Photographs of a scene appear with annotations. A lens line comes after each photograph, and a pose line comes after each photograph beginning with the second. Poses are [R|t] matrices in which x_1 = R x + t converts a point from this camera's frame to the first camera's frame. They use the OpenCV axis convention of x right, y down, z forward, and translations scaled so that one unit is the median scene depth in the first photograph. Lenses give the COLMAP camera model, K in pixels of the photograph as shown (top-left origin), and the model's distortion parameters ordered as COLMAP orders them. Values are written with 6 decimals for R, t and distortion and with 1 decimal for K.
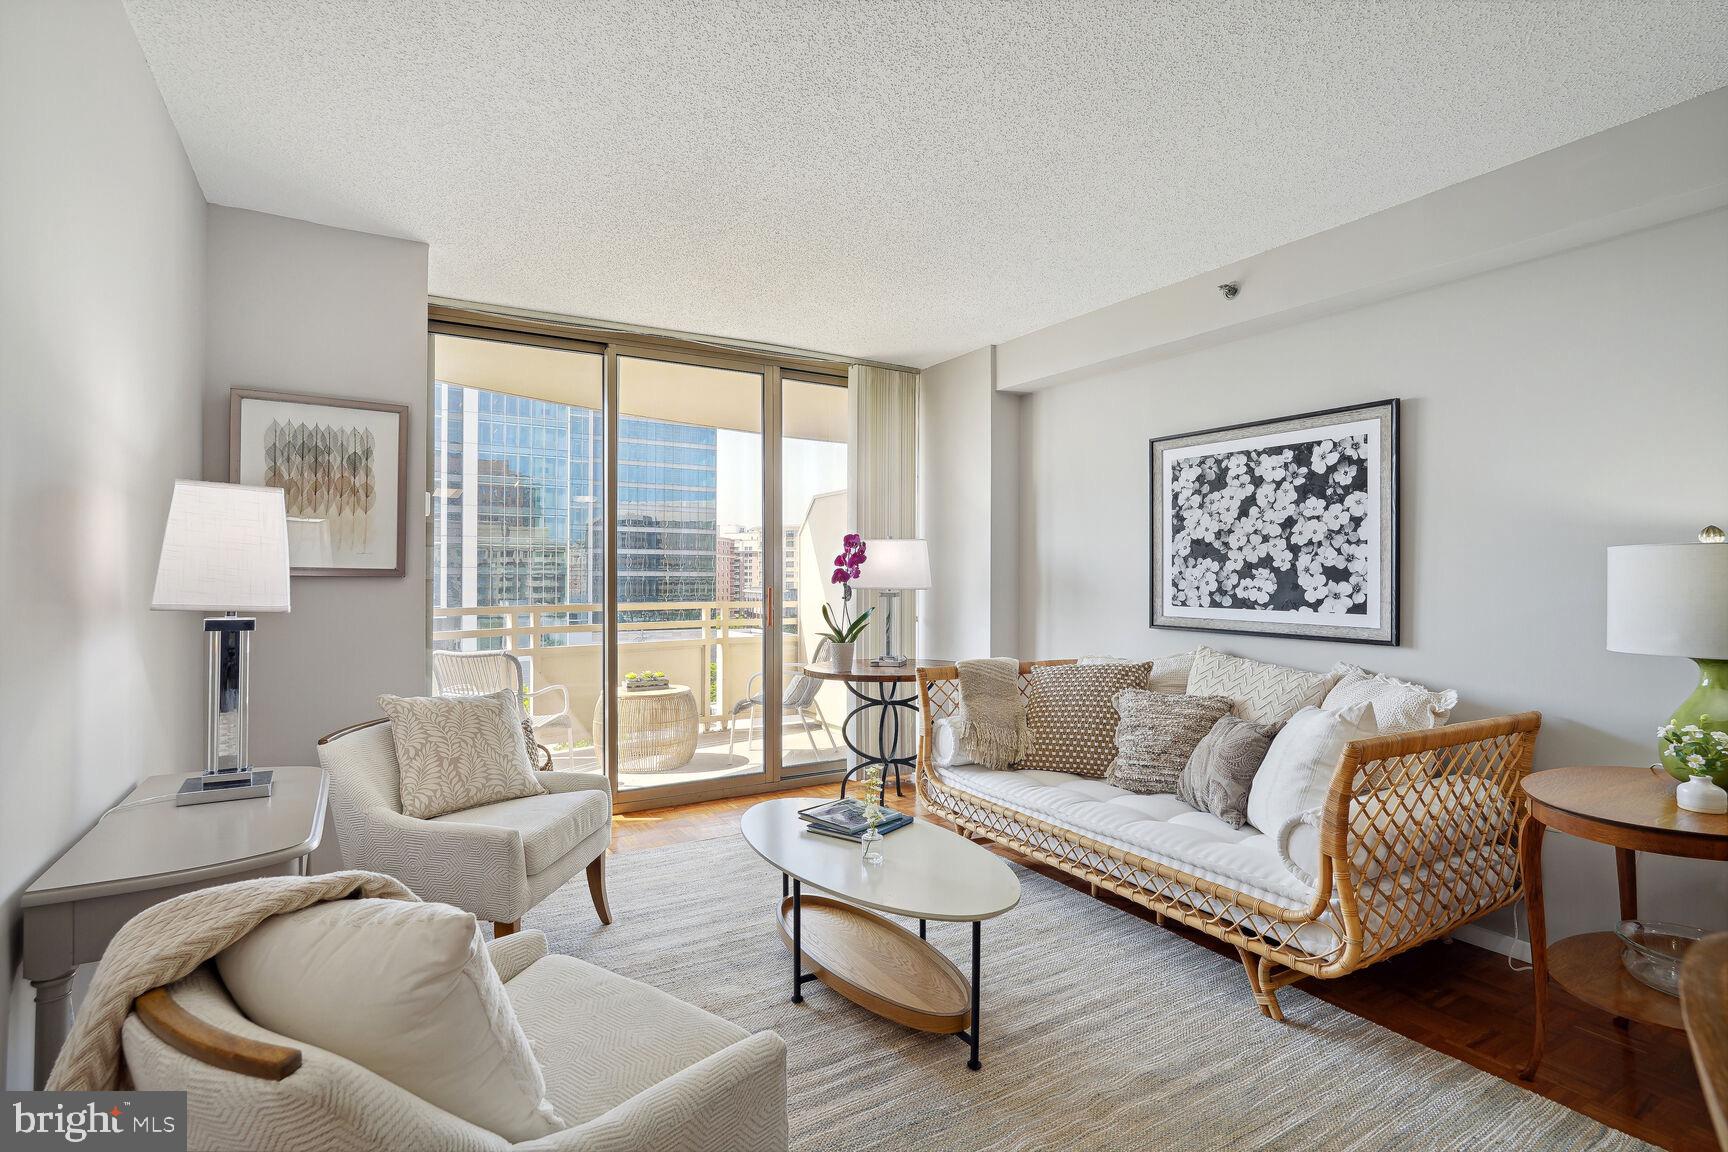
lens RADIAL K [[829.2, 0, 863.0], [0, 829.2, 570.7], [0, 0, 1]] dist [0.000052, 0.001263]
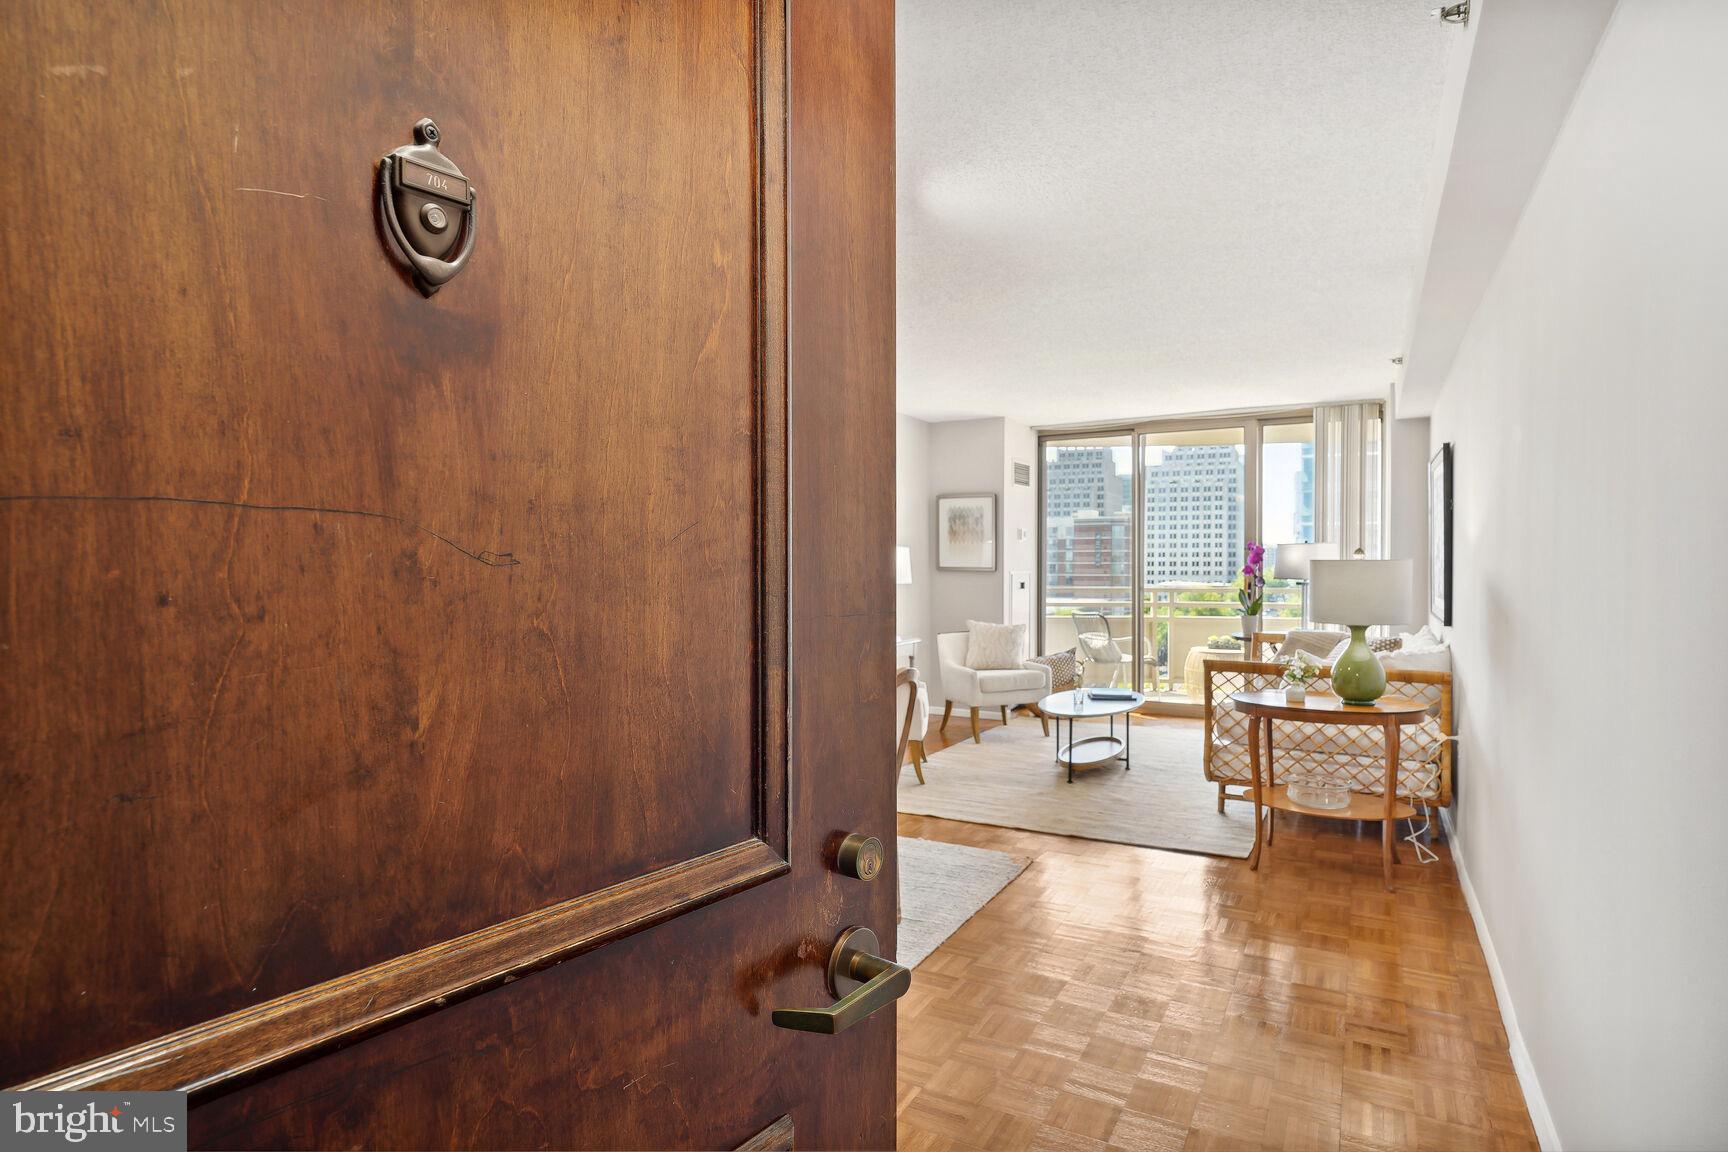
lens RADIAL K [[921.0, 0, 864.0], [0, 921.0, 576.0], [0, 0, 1]] dist [-0.000951, -0.000488]
pose [[0.504144, 0.010430, -0.863557, 1.191921], [0.011458, 0.999758, 0.018765, -0.025072], [0.863544, -0.019355, 0.503903, -0.464393]]
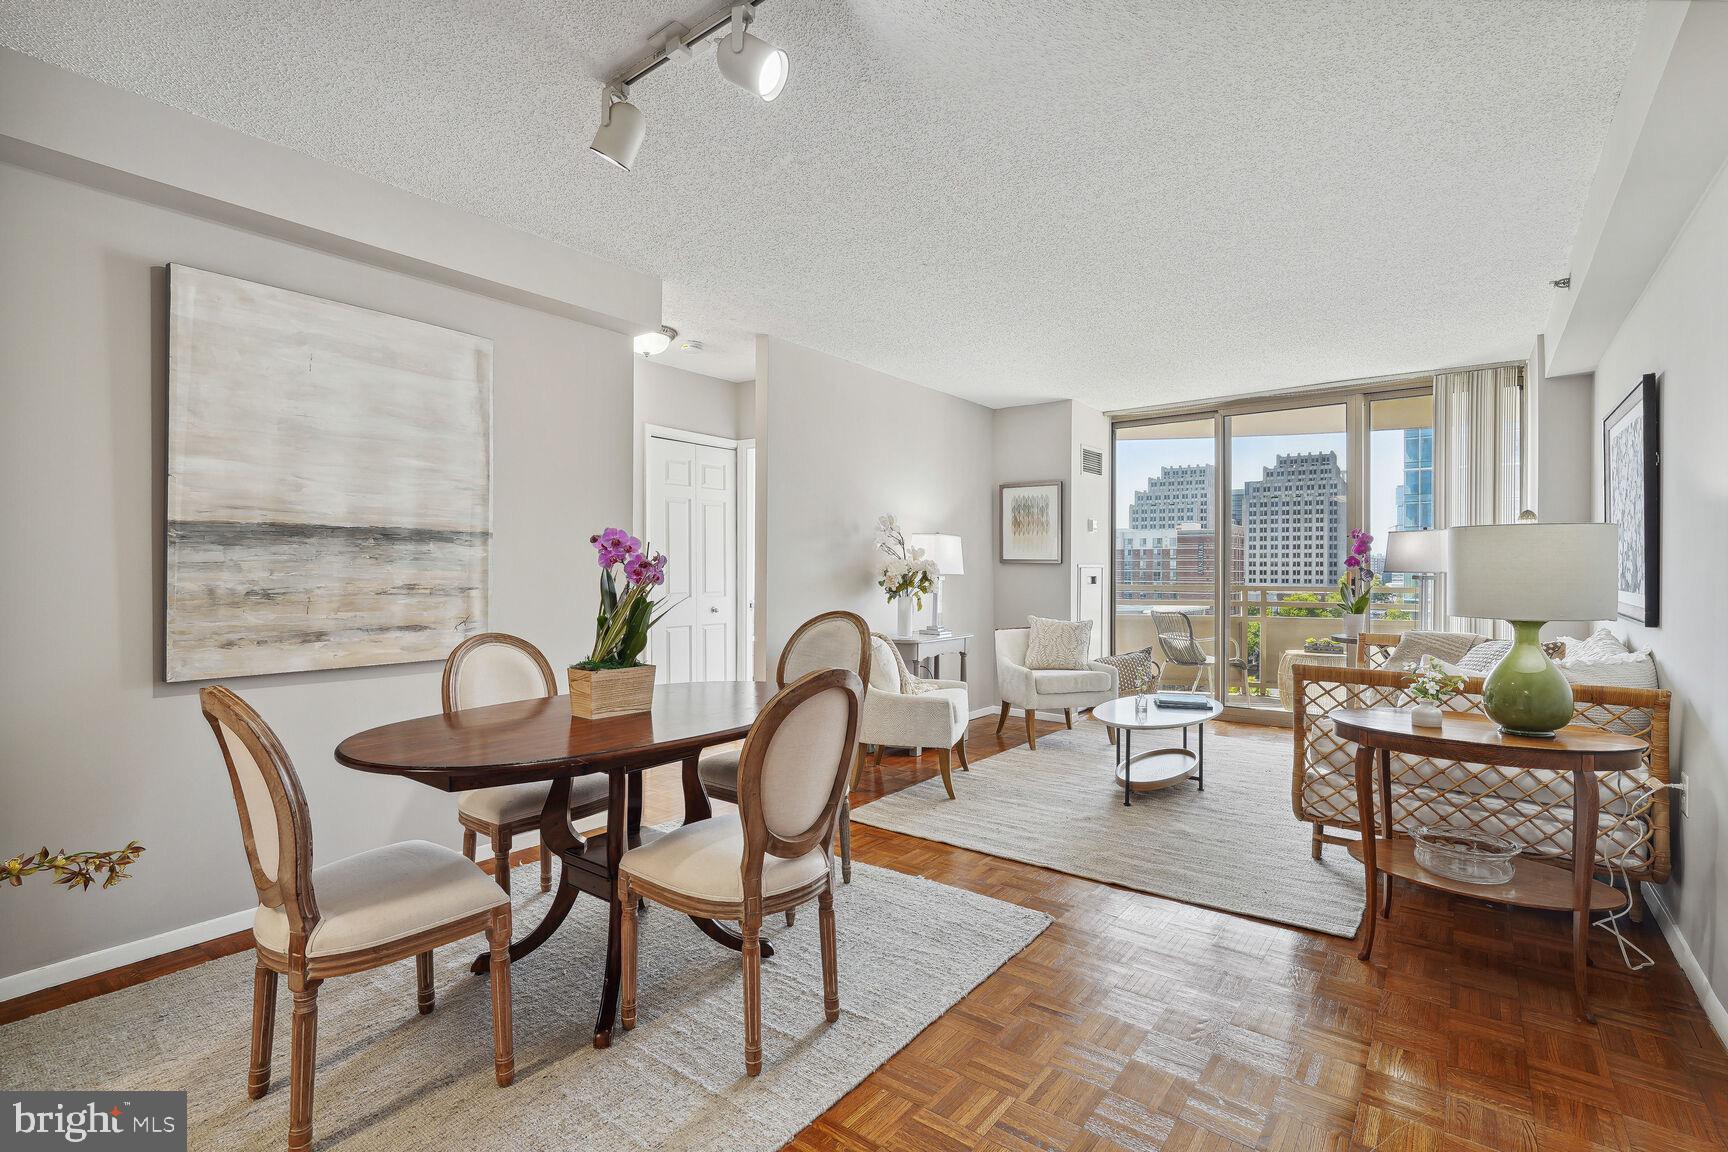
lens RADIAL K [[799.3, 0, 862.7], [0, 799.3, 569.8], [0, 0, 1]] dist [-0.001514, 0.000829]
pose [[0.367617, 0.000729, -0.929977, 0.965630], [0.006120, 0.999976, 0.003204, 0.011518], [0.929957, -0.006870, 0.367603, -0.172465]]
